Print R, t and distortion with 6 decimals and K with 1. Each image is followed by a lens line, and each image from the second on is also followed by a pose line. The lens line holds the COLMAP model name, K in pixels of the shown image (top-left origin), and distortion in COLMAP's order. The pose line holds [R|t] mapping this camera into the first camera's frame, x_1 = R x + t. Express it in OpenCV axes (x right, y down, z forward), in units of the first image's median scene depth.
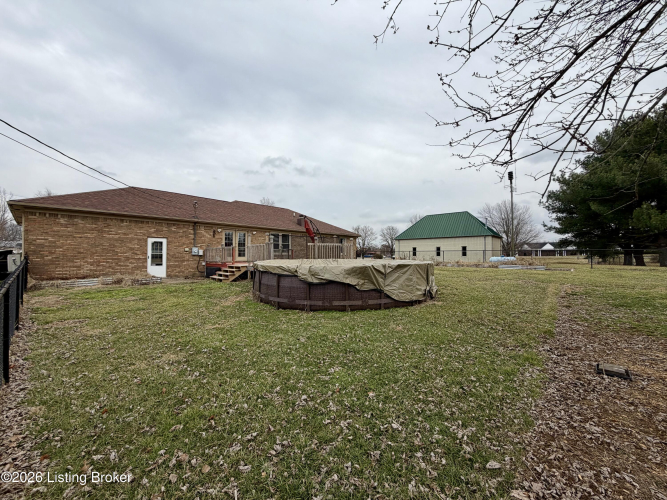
lens RADIAL K [[265.2, 0, 329.7], [0, 265.2, 254.3], [0, 0, 1]] dist [-0.002703, -0.000368]
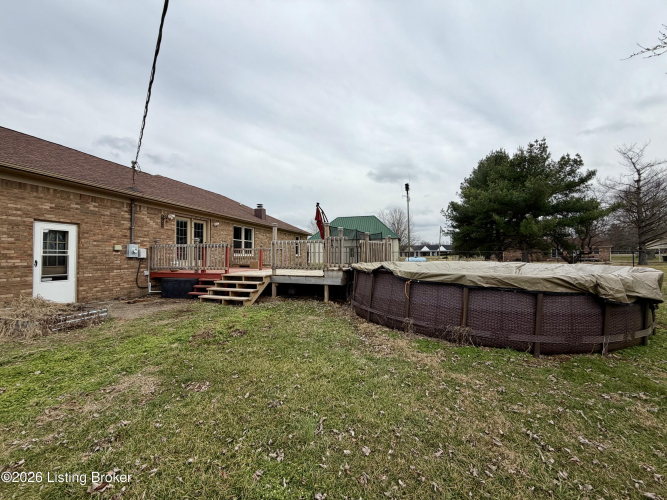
lens RADIAL K [[265.2, 0, 329.7], [0, 265.2, 246.2], [0, 0, 1]] dist [-0.002703, -0.000368]
pose [[0.899885, 0.011326, 0.435979, -0.402220], [0.003939, 0.999411, -0.034094, -0.001027], [-0.436109, 0.032398, 0.899311, 0.342829]]
